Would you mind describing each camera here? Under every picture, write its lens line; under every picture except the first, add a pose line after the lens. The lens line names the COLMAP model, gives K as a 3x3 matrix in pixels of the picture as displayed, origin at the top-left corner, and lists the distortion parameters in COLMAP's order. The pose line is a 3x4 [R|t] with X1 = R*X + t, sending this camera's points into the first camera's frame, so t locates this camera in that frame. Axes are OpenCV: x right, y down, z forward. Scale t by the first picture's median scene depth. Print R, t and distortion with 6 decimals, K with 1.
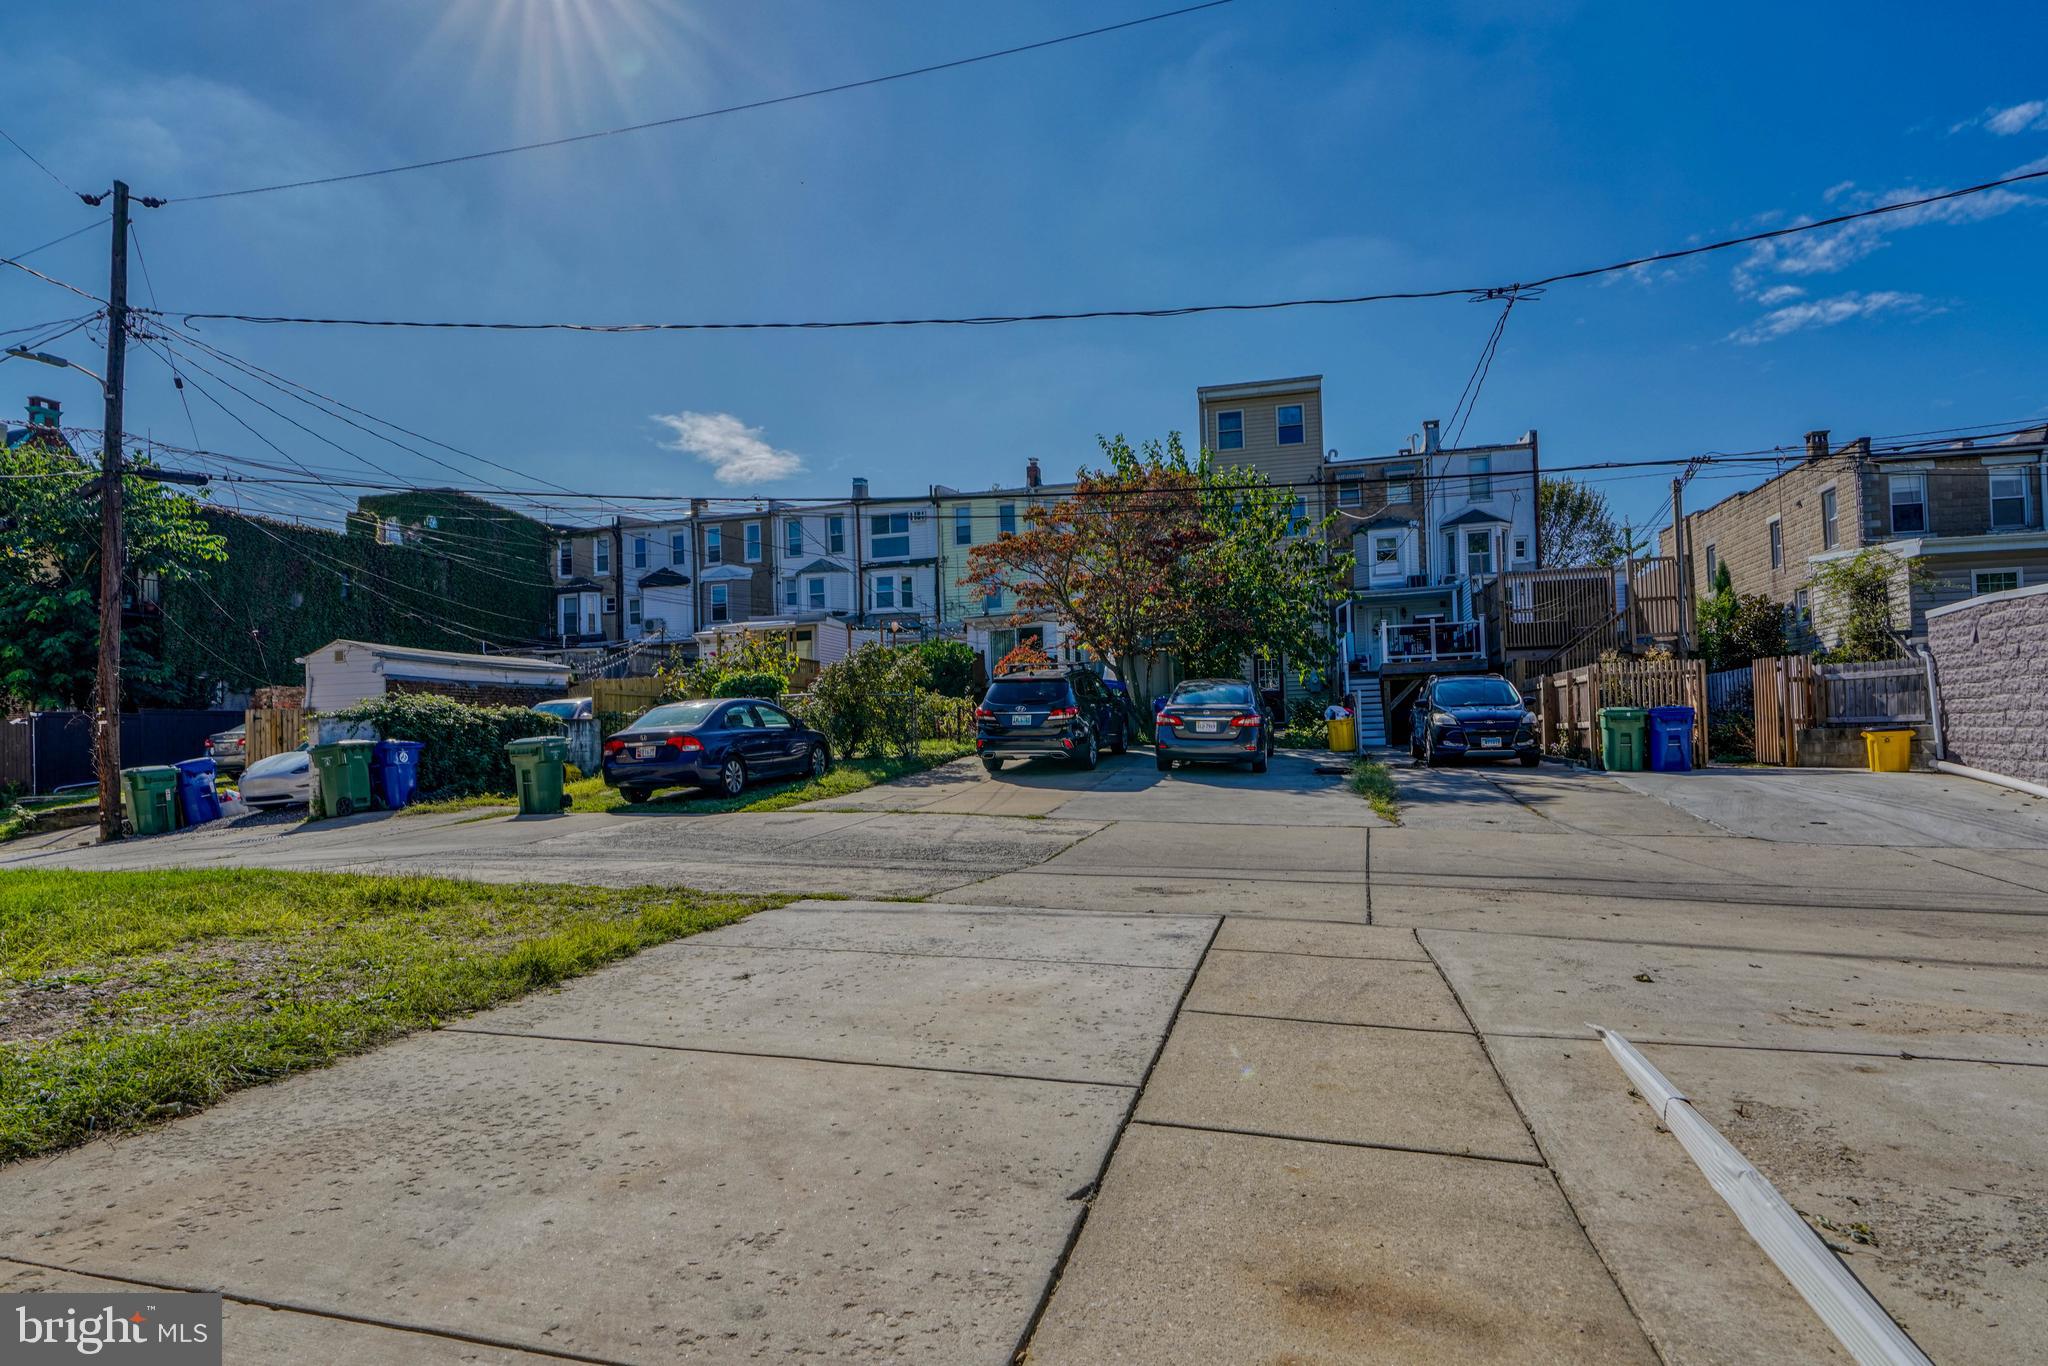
lens RADIAL K [[918.7, 0, 1088.5], [0, 918.7, 716.0], [0, 0, 1]] dist [0.044650, -0.000091]
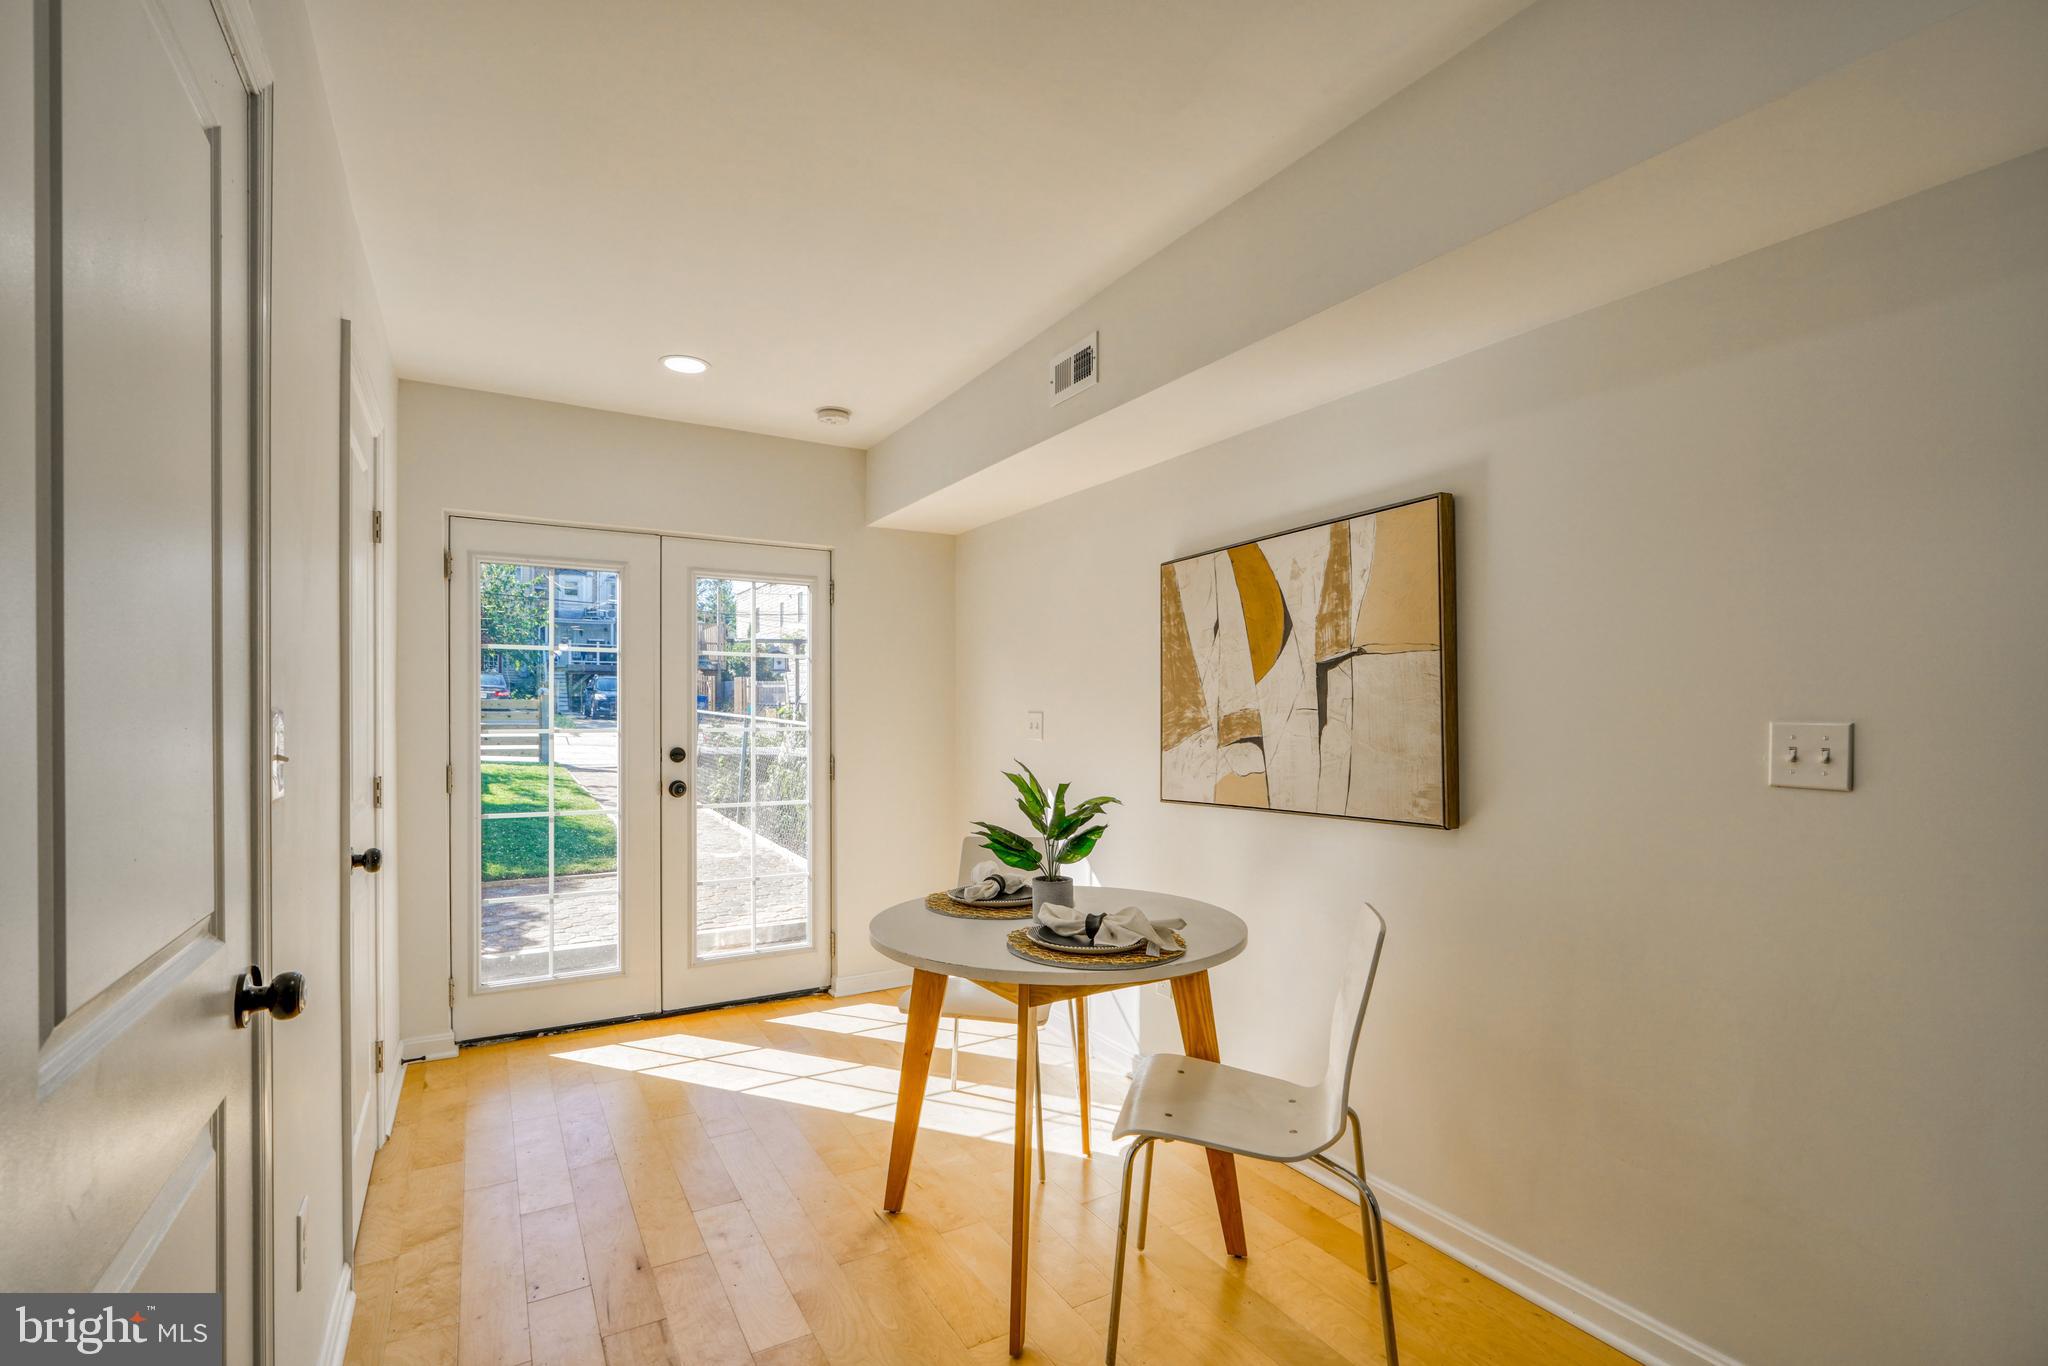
lens RADIAL K [[929.4, 0, 1017.7], [0, 929.4, 712.4], [0, 0, 1]] dist [-0.002006, 0.000002]
pose [[0.714443, 0.027339, 0.699159, -0.239914], [-0.036996, 0.999315, -0.001270, 0.003888], [-0.698714, -0.024959, 0.714965, -0.681206]]
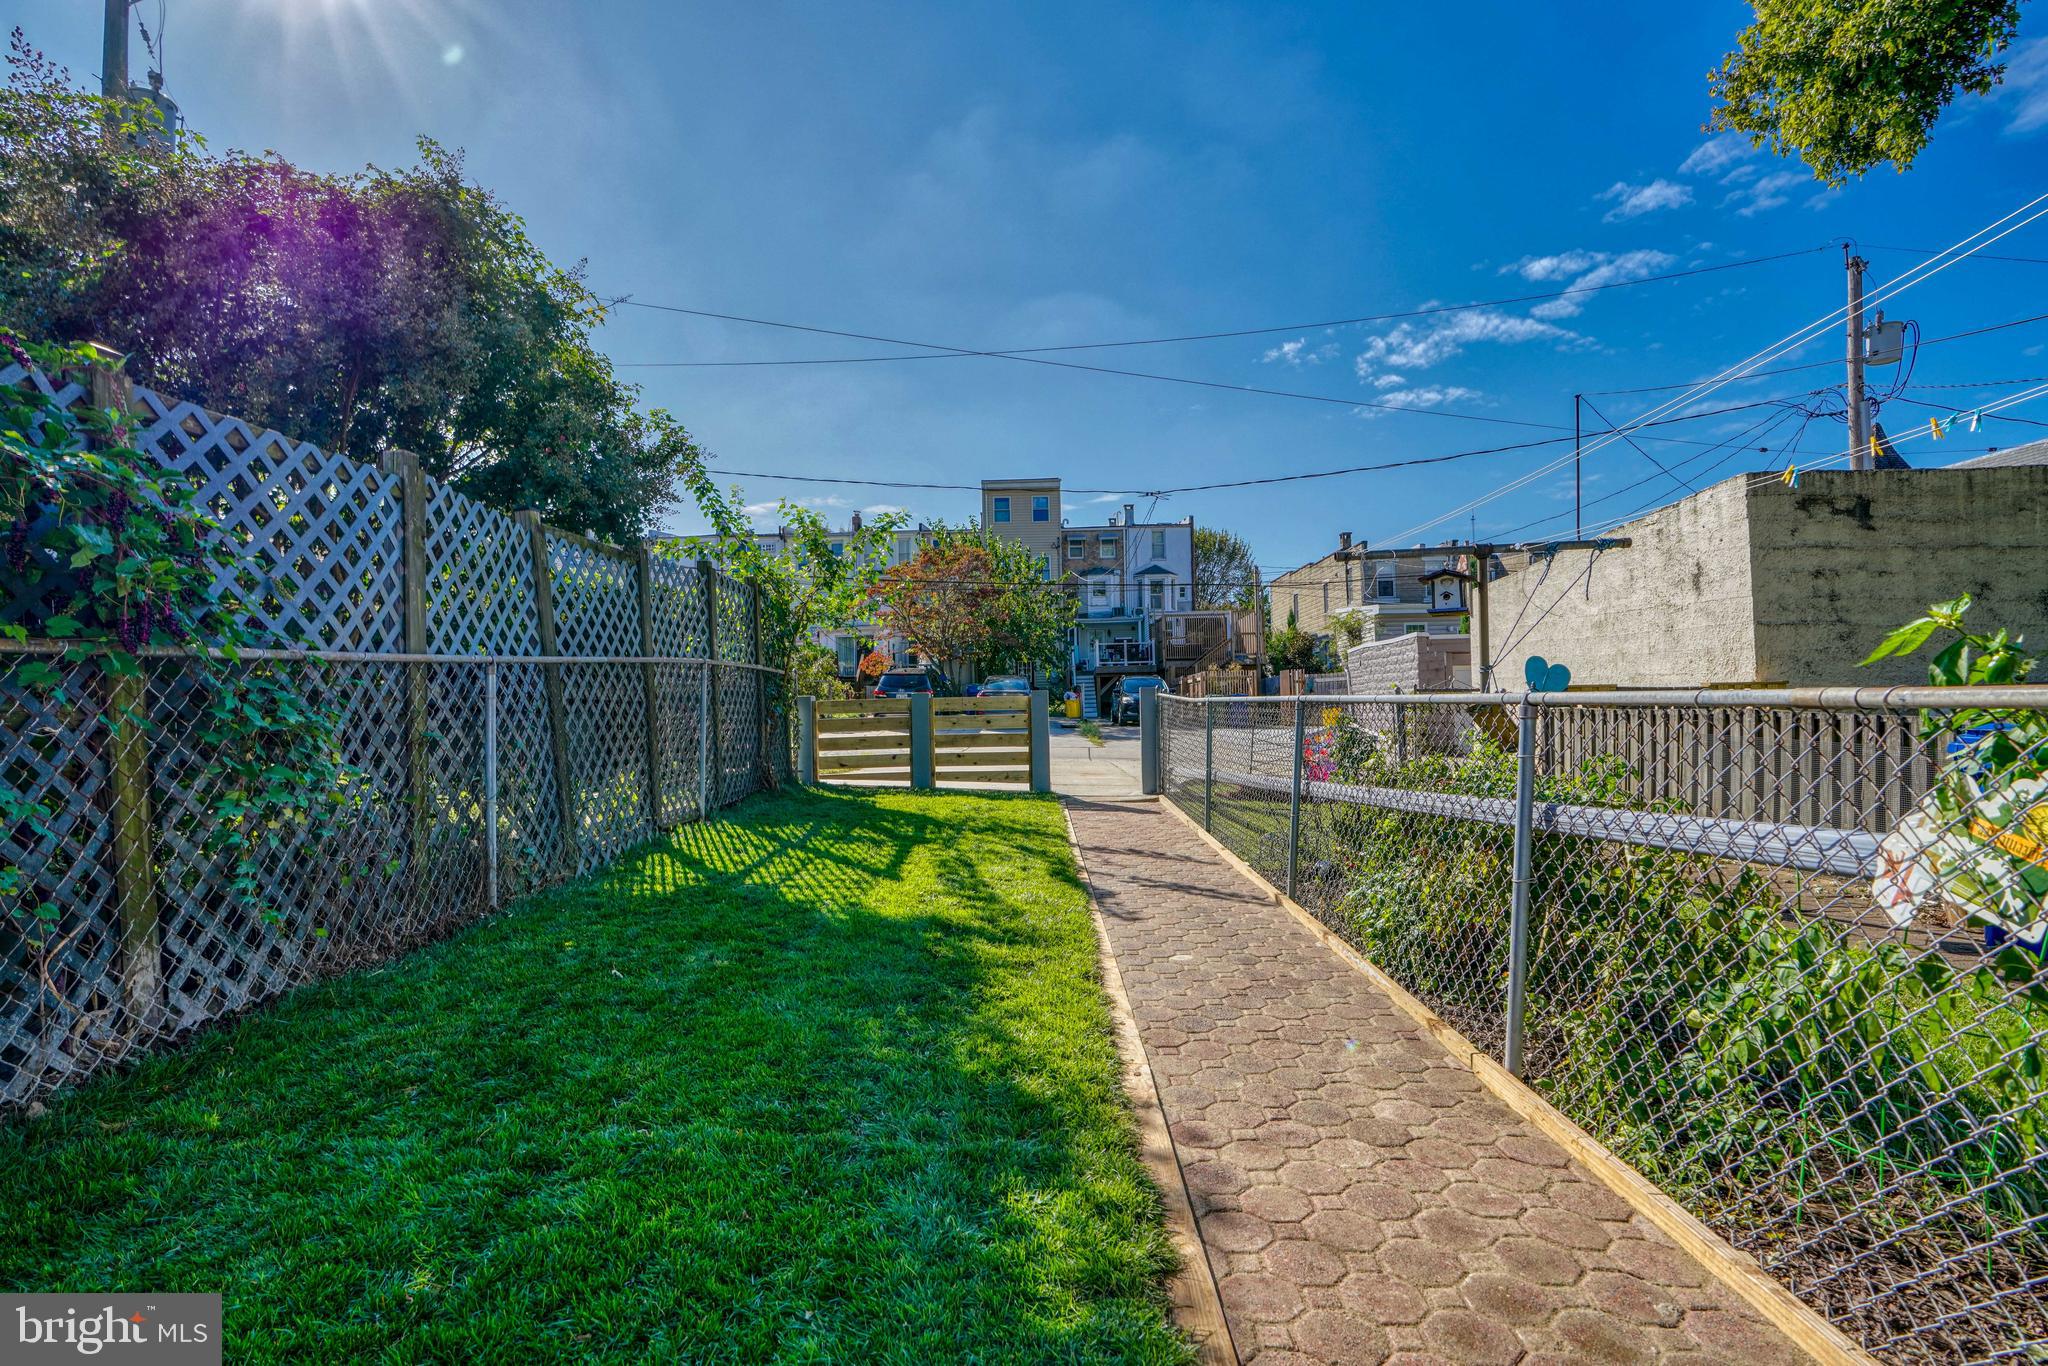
lens RADIAL K [[929.2, 0, 1024.7], [0, 929.2, 693.0], [0, 0, 1]] dist [-0.001905, 0.000432]
pose [[0.972782, 0.017872, 0.231033, -0.136096], [-0.014980, 0.999786, -0.014264, 0.010981], [-0.231239, 0.010415, 0.972841, -0.422647]]
